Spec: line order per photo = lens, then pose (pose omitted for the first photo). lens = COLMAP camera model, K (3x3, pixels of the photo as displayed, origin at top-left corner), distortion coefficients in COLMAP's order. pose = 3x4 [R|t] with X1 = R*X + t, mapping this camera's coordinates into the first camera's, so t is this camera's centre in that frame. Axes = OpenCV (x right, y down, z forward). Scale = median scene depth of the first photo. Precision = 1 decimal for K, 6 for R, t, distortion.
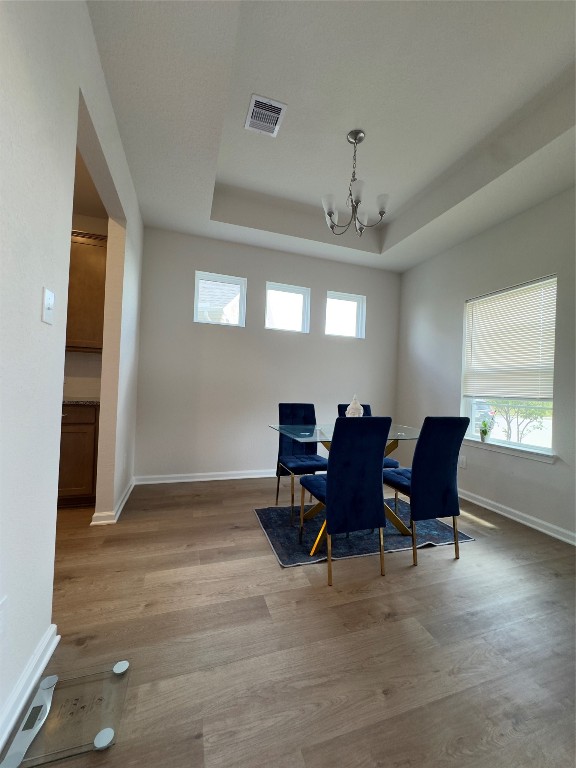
lens RADIAL K [[303.3, 0, 286.0], [0, 303.3, 385.3], [0, 0, 1]] dist [-0.000809, 0.000164]
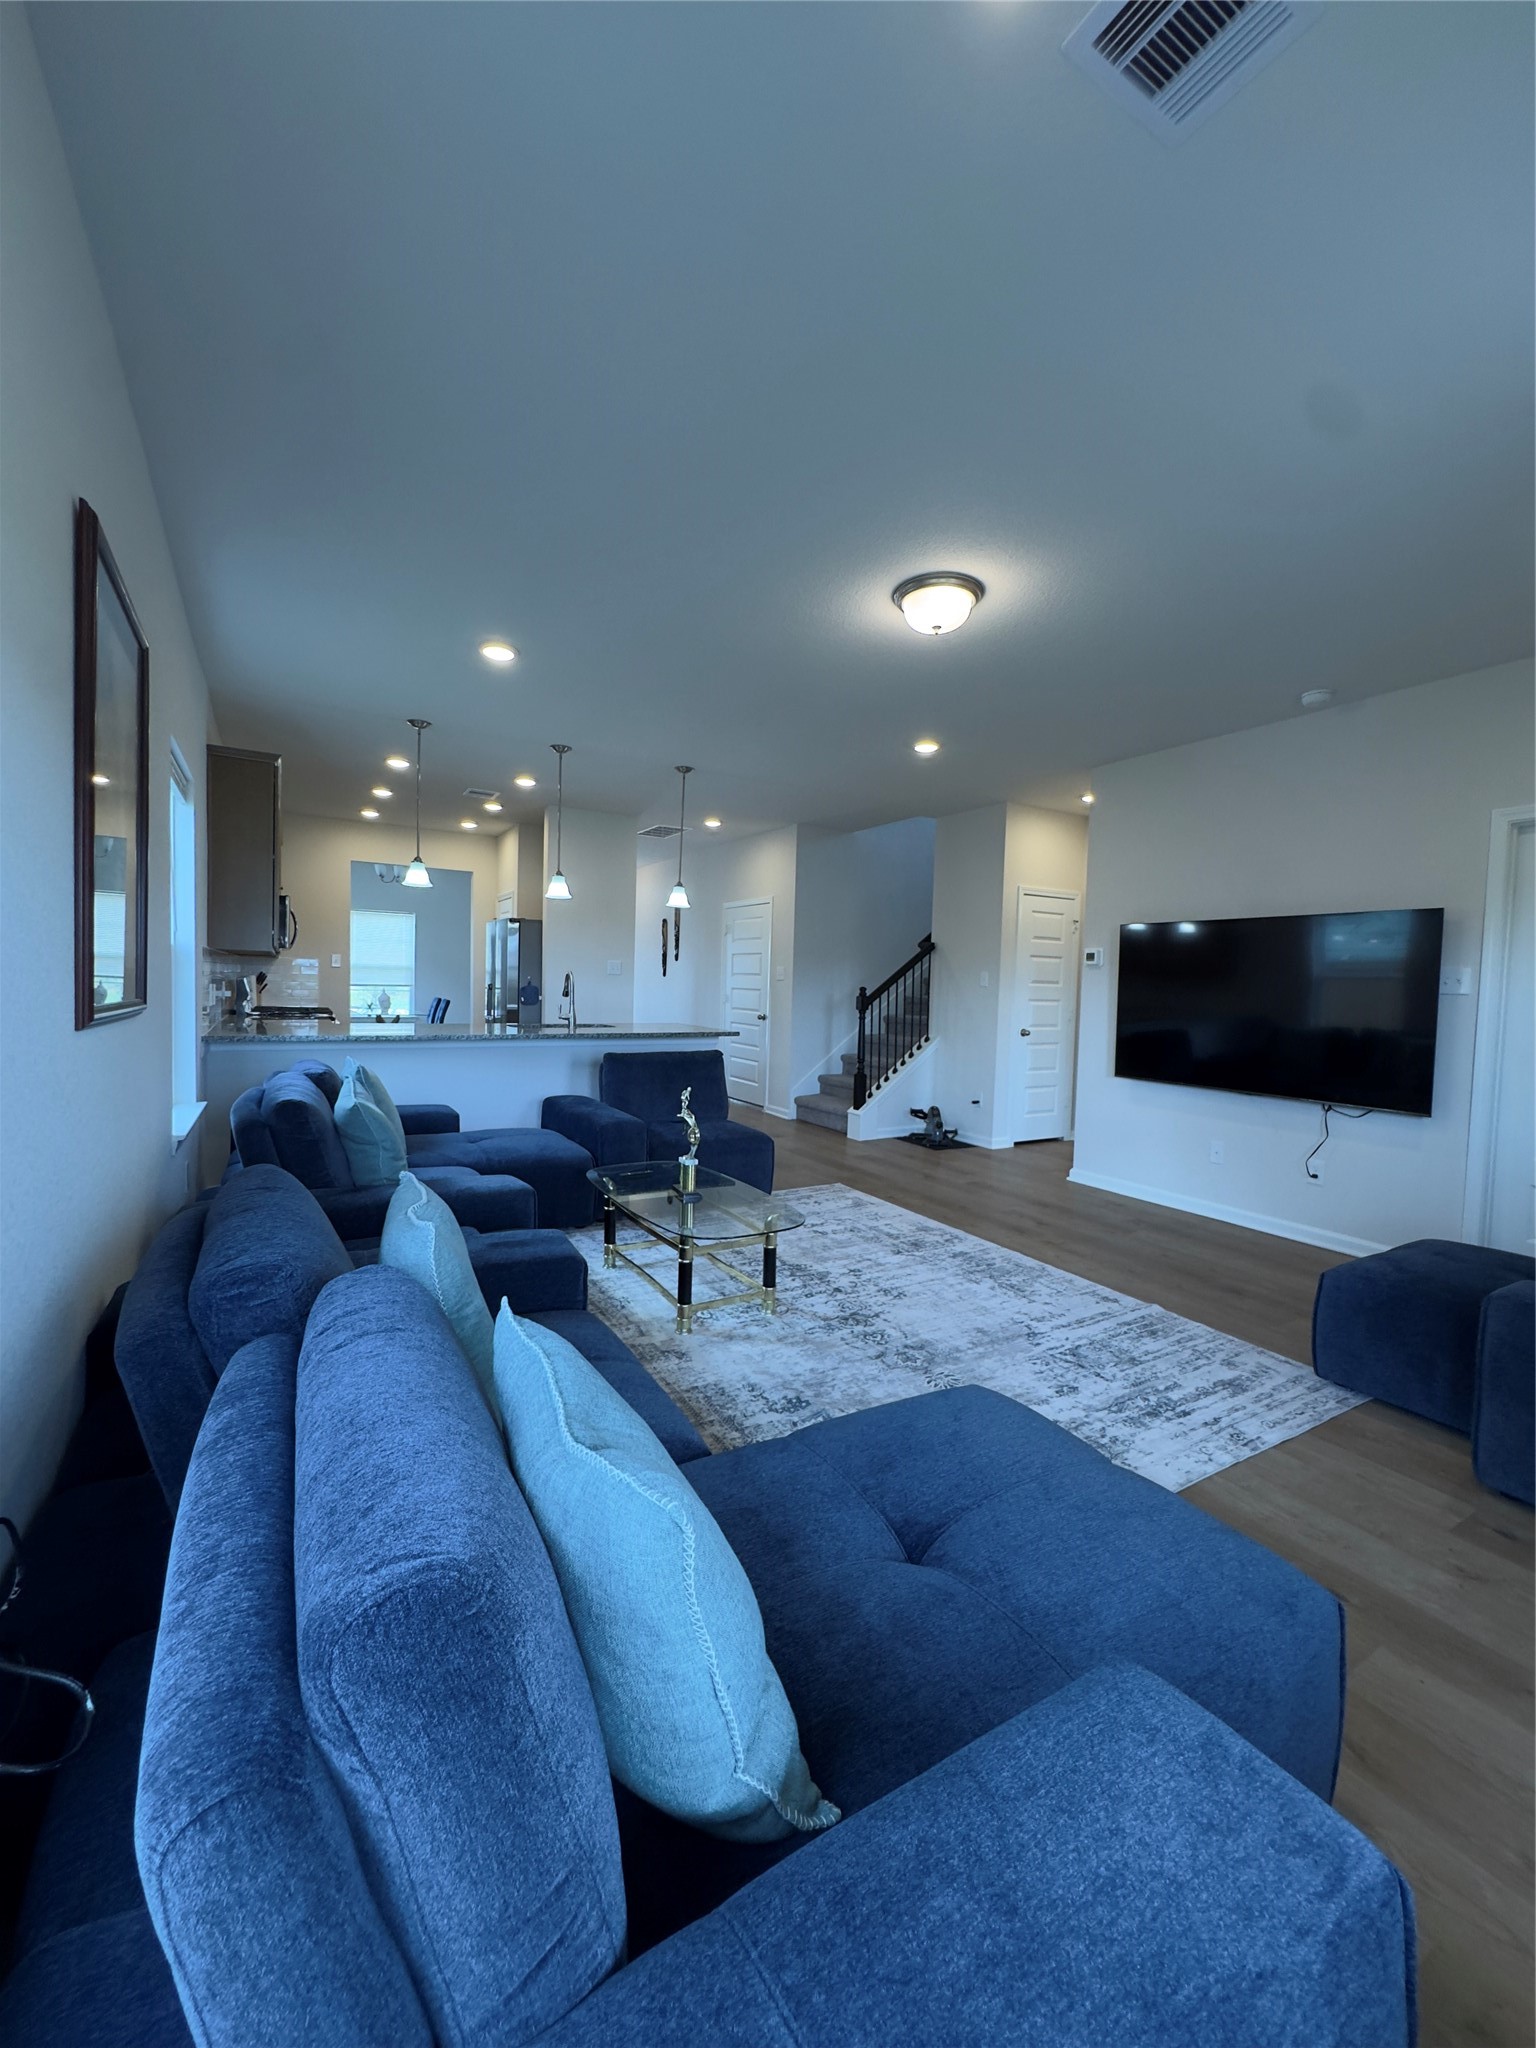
lens RADIAL K [[821.7, 0, 771.0], [0, 821.7, 1023.5], [0, 0, 1]] dist [-0.001693, 0.000535]
pose [[-0.208533, -0.091956, 0.973683, -4.198193], [-0.041846, 0.995497, 0.085054, -0.219282], [-0.977120, -0.023008, -0.211442, -0.041878]]
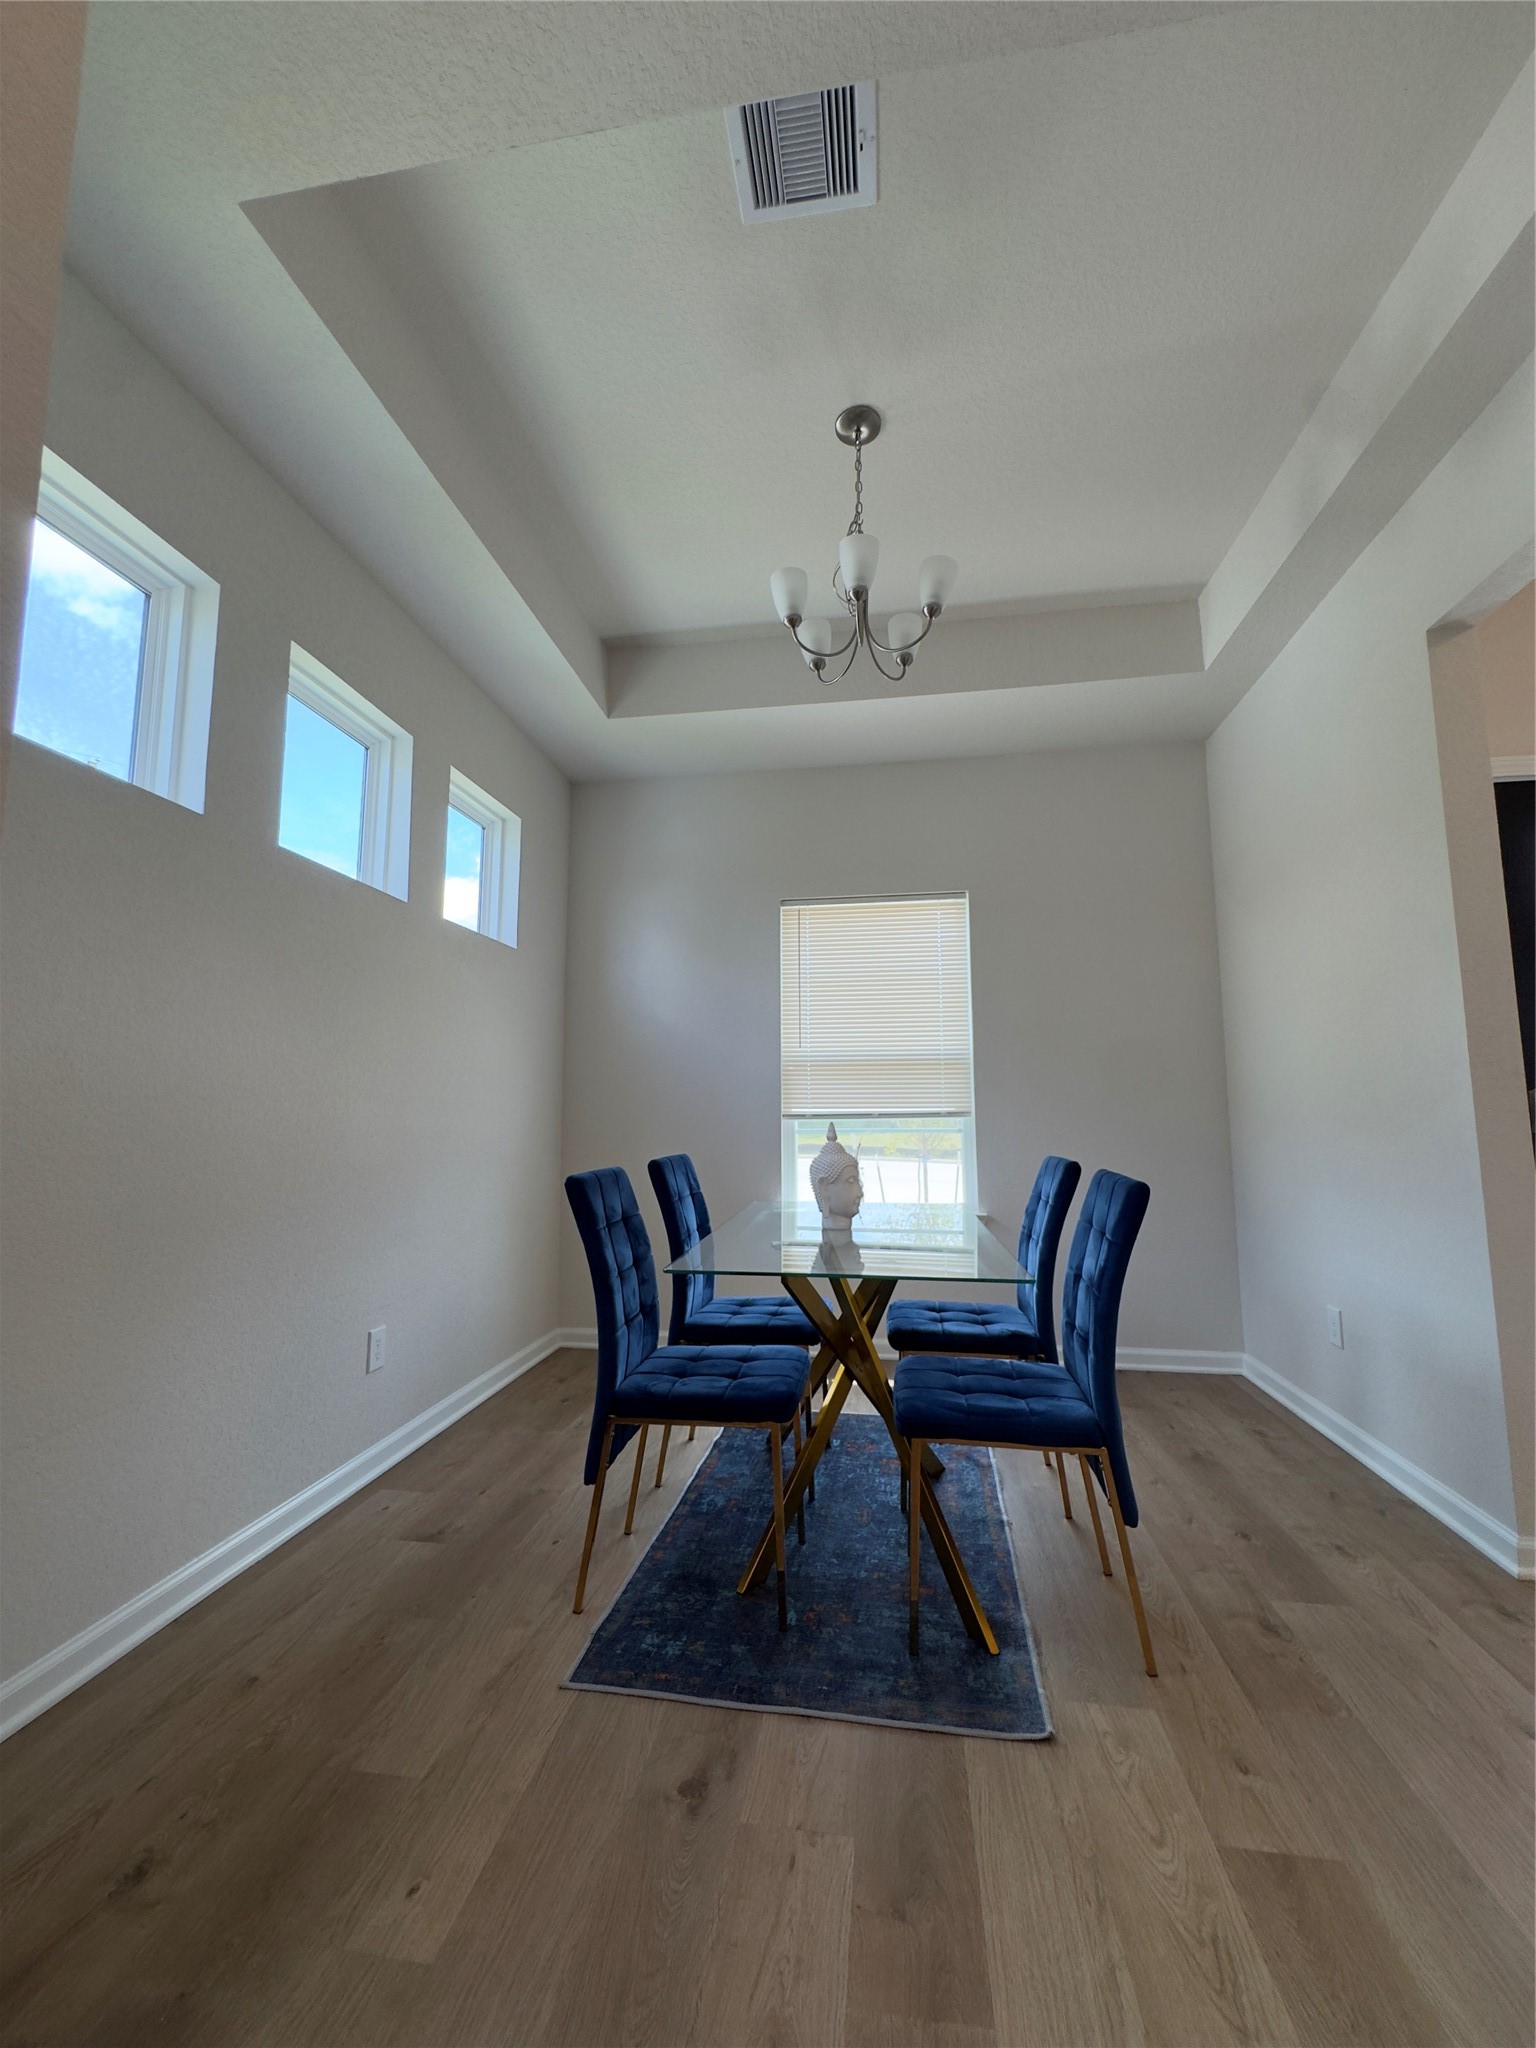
lens RADIAL K [[821.7, 0, 771.0], [0, 821.7, 1023.5], [0, 0, 1]] dist [-0.001693, 0.000535]
pose [[0.455968, 0.058820, 0.888050, -0.619348], [0.019013, 0.996942, -0.075794, -0.008844], [-0.889793, 0.051444, 0.453455, 0.622310]]
